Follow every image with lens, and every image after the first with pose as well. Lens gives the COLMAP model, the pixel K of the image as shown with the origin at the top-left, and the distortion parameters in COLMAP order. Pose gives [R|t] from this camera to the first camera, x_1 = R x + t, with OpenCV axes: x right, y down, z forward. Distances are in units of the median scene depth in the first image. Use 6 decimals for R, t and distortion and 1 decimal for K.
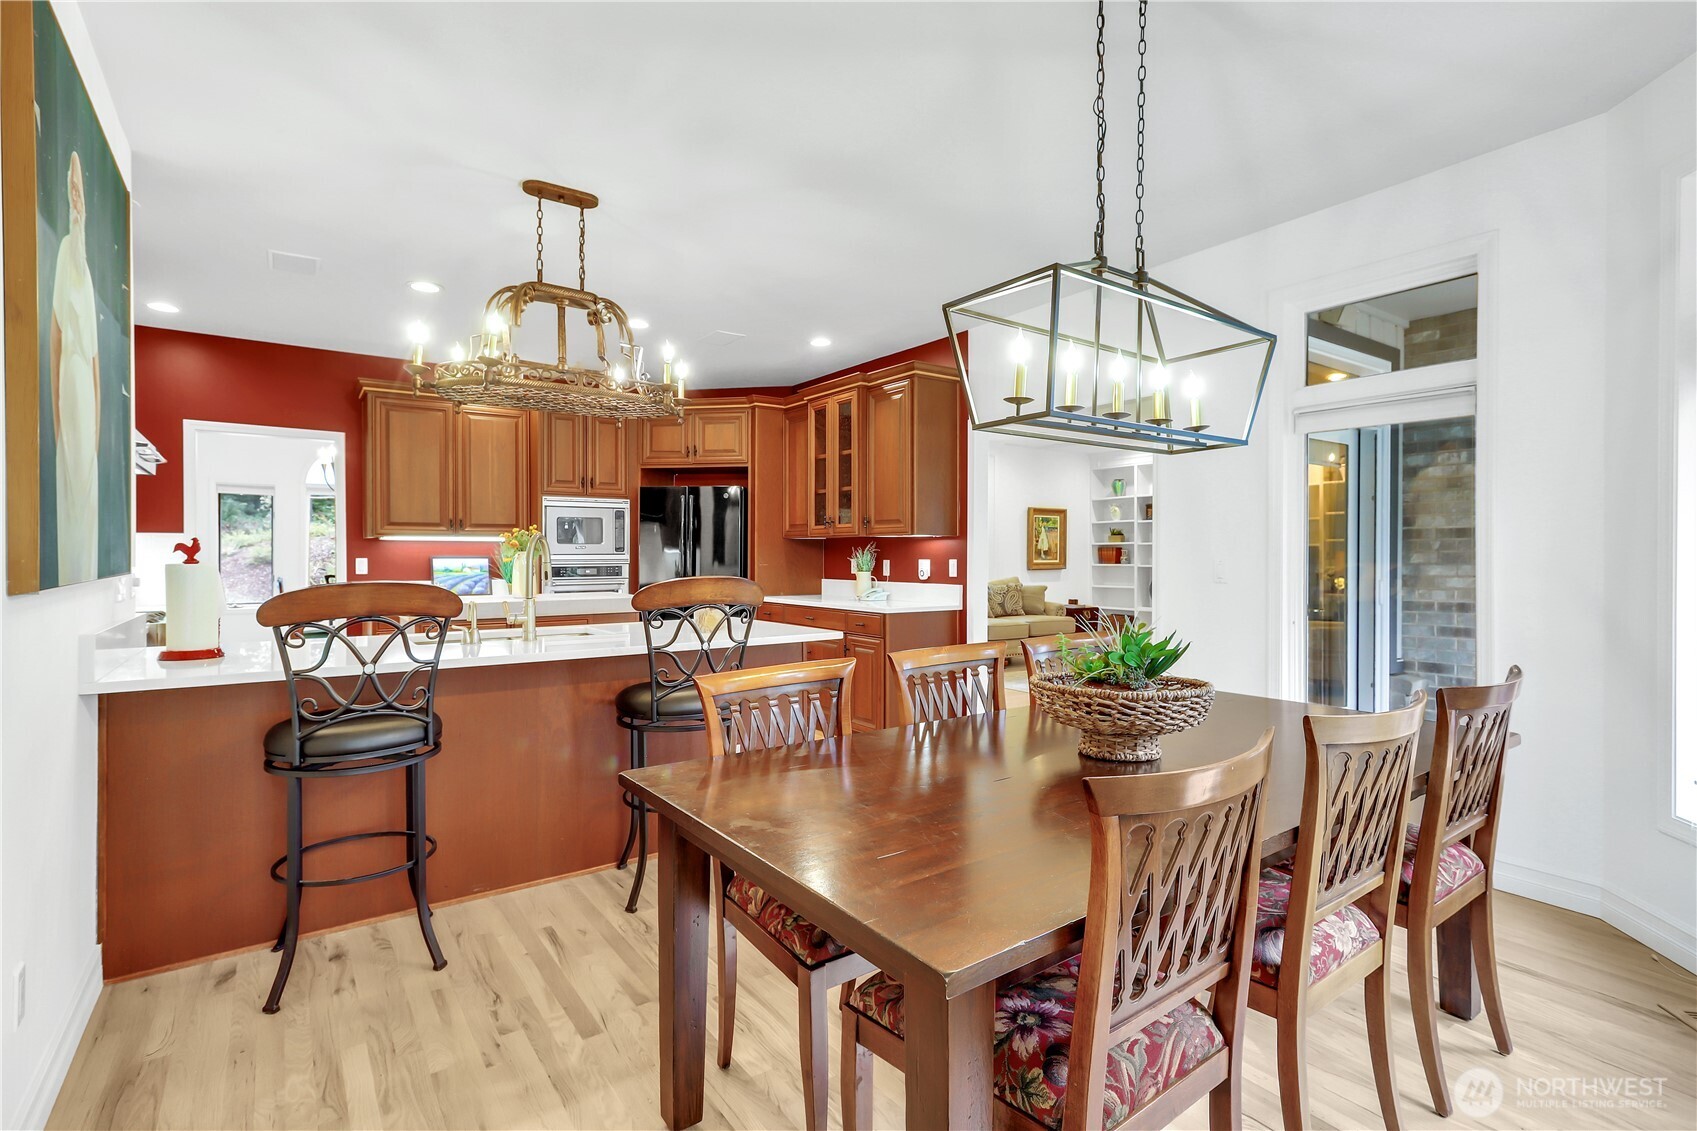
lens RADIAL K [[798.3, 0, 860.3], [0, 798.3, 561.6], [0, 0, 1]] dist [0.001404, 0.002487]
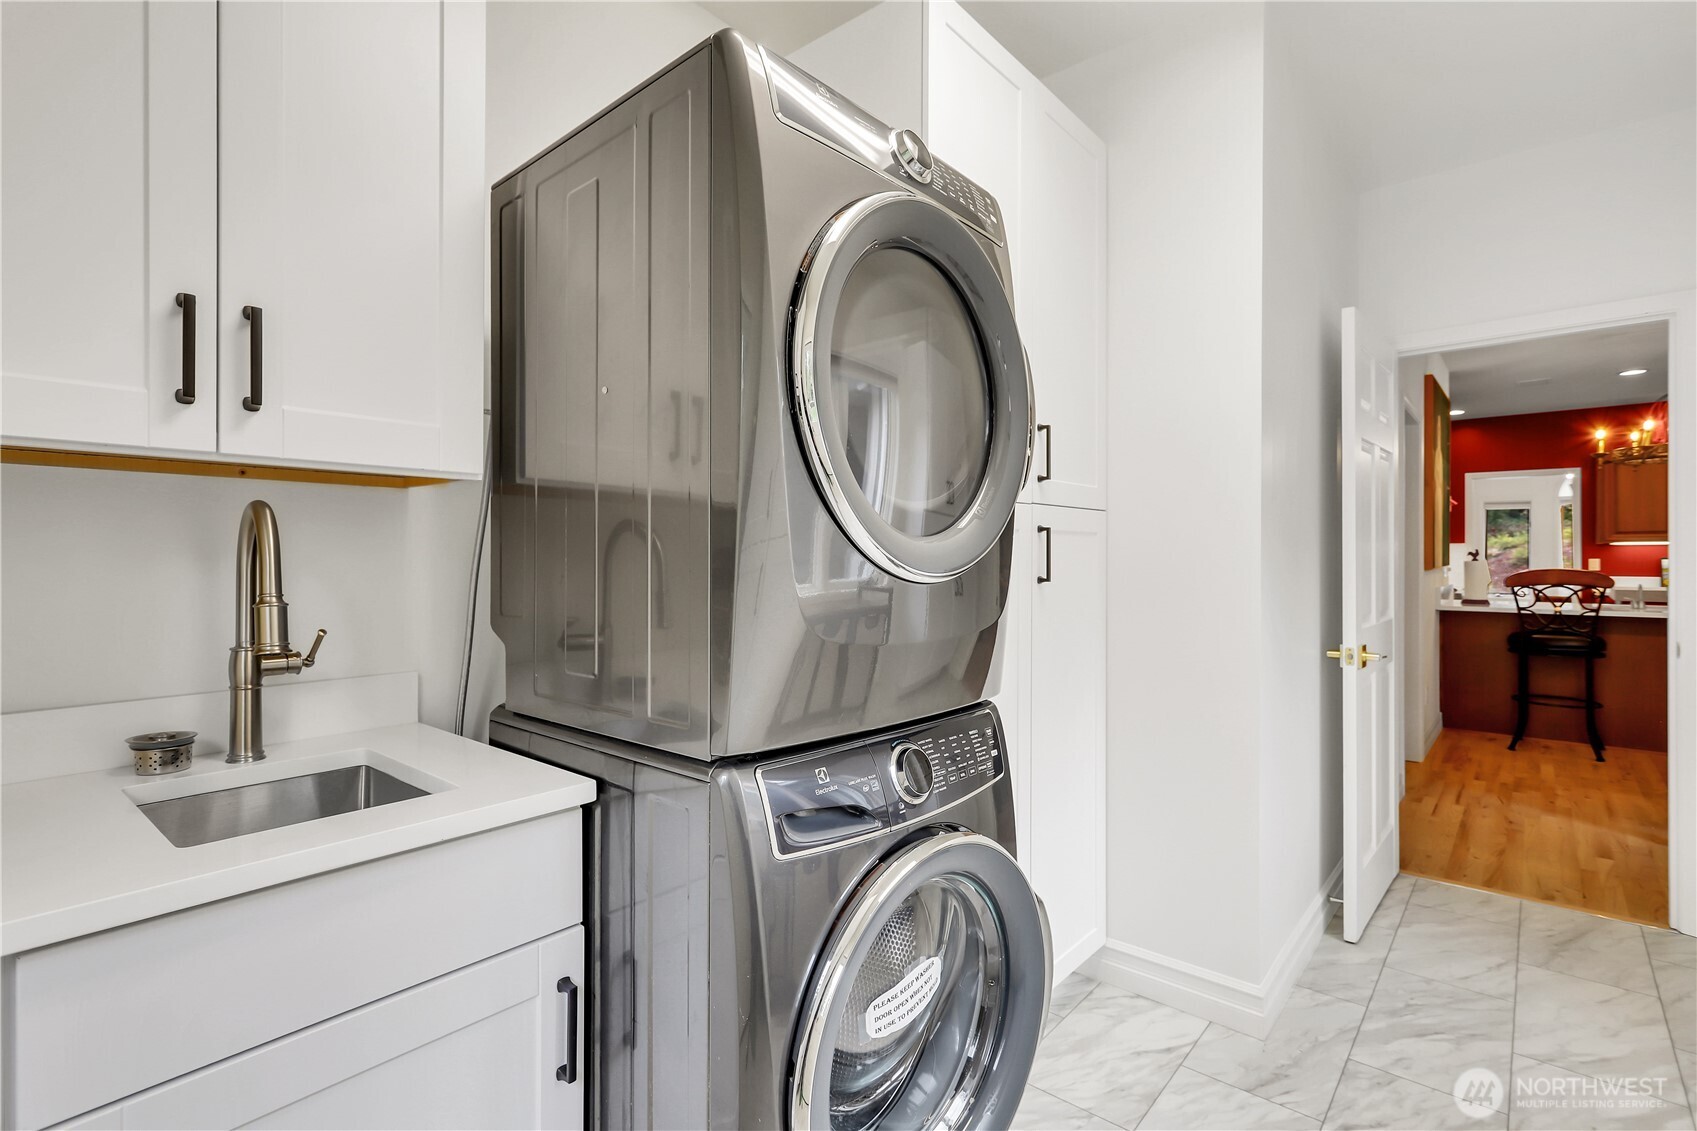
lens RADIAL K [[798.3, 0, 847.7], [0, 798.3, 558.7], [0, 0, 1]] dist [0.001404, 0.002487]
pose [[0.221134, 0.000663, -0.975243, 0.409161], [-0.004983, 0.999987, -0.000450, 0.002602], [0.975231, 0.004960, 0.221134, -0.517122]]
